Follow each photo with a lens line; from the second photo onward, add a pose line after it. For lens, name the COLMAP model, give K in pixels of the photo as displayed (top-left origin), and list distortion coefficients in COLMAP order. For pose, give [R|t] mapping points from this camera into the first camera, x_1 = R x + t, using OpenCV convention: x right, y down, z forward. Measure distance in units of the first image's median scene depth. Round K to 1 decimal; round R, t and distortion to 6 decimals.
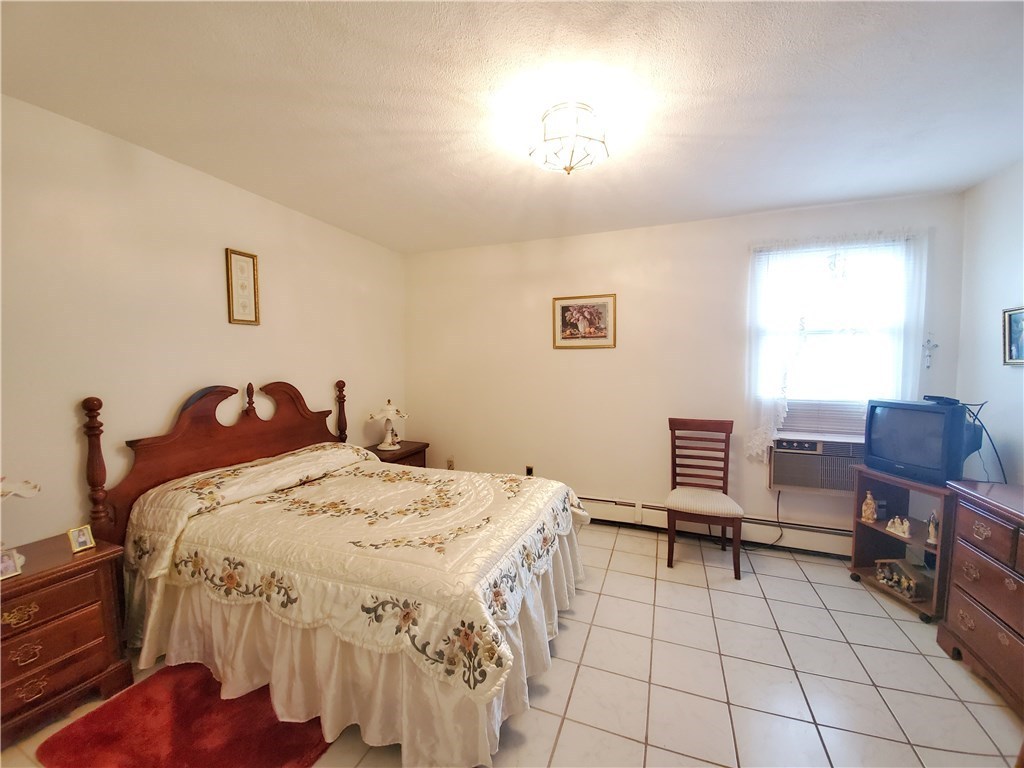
lens RADIAL K [[402.2, 0, 512.4], [0, 402.2, 387.1], [0, 0, 1]] dist [0.011380, -0.015757]
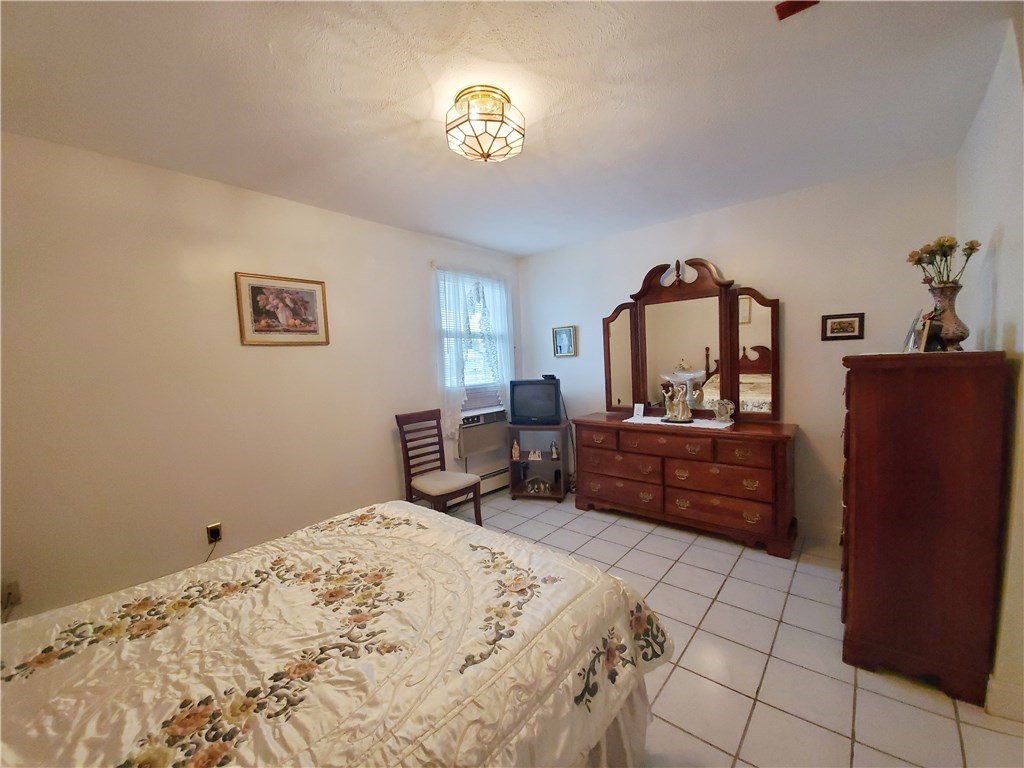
lens RADIAL K [[402.2, 0, 512.4], [0, 402.2, 387.1], [0, 0, 1]] dist [0.011380, -0.015757]
pose [[0.345242, -0.077212, 0.935332, -0.467835], [0.091769, 0.994612, 0.048232, -0.015611], [-0.934016, 0.069183, 0.350468, 0.378574]]
